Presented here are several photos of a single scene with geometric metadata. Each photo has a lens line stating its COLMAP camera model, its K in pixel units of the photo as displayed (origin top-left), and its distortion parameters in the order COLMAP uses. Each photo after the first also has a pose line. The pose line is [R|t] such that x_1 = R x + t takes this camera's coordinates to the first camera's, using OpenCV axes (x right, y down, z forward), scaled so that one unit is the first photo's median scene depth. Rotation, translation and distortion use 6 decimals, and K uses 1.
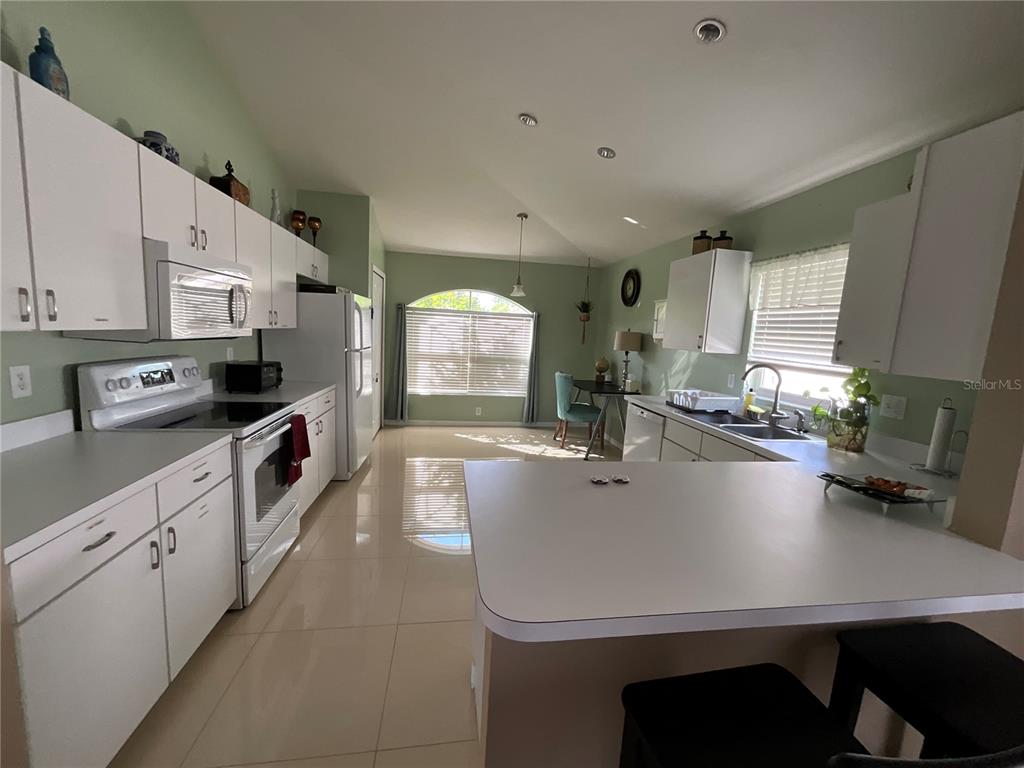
lens RADIAL K [[414.9, 0, 512.0], [0, 414.9, 384.0], [0, 0, 1]] dist [-0.003073, 0.000373]
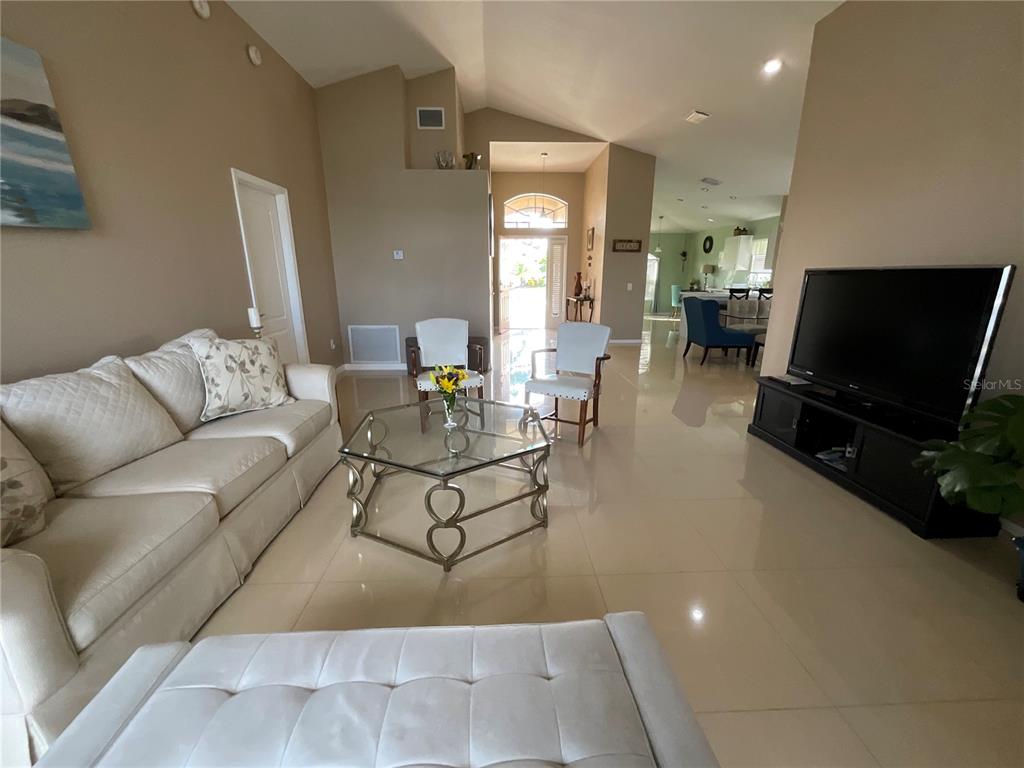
lens RADIAL K [[414.9, 0, 512.0], [0, 414.9, 384.0], [0, 0, 1]] dist [-0.003073, 0.000373]
pose [[0.992162, -0.021267, -0.123134, -0.659086], [0.037224, 0.990974, 0.128782, 0.242736], [0.119283, -0.132356, 0.983999, -1.866527]]
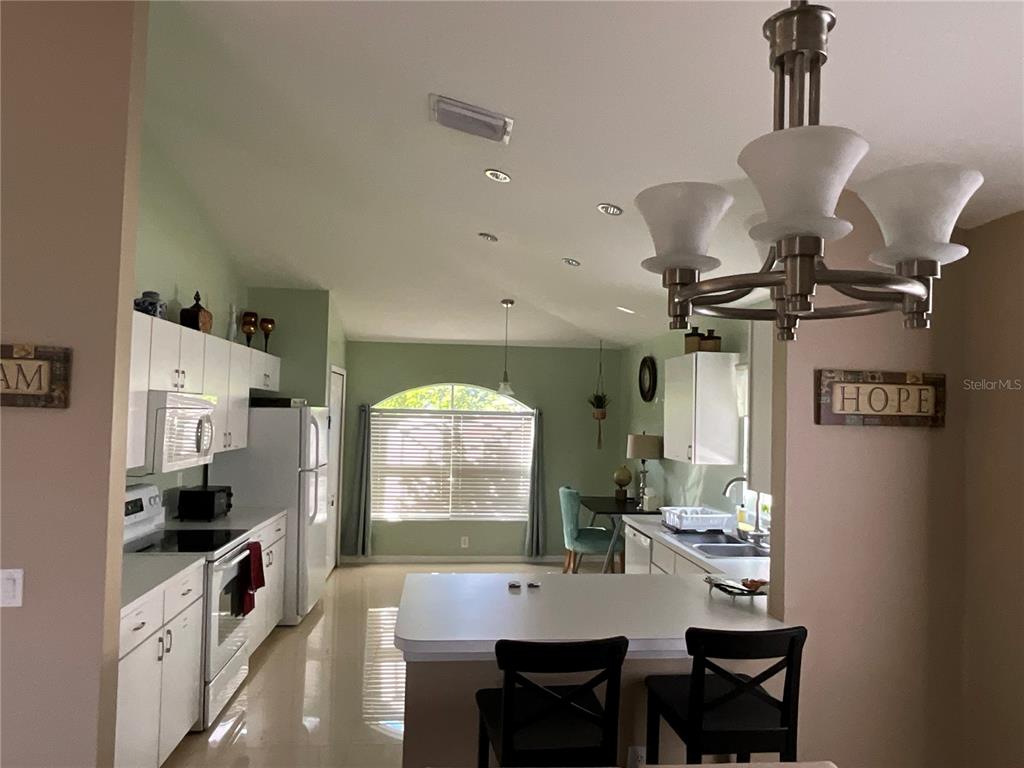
lens RADIAL K [[682.9, 0, 512.0], [0, 682.9, 384.0], [0, 0, 1]] dist [0.001351, -0.002419]
pose [[0.998067, -0.031985, -0.053289, 0.123236], [0.022316, 0.984662, -0.173041, -0.000274], [0.058006, 0.171517, 0.983472, -0.399561]]
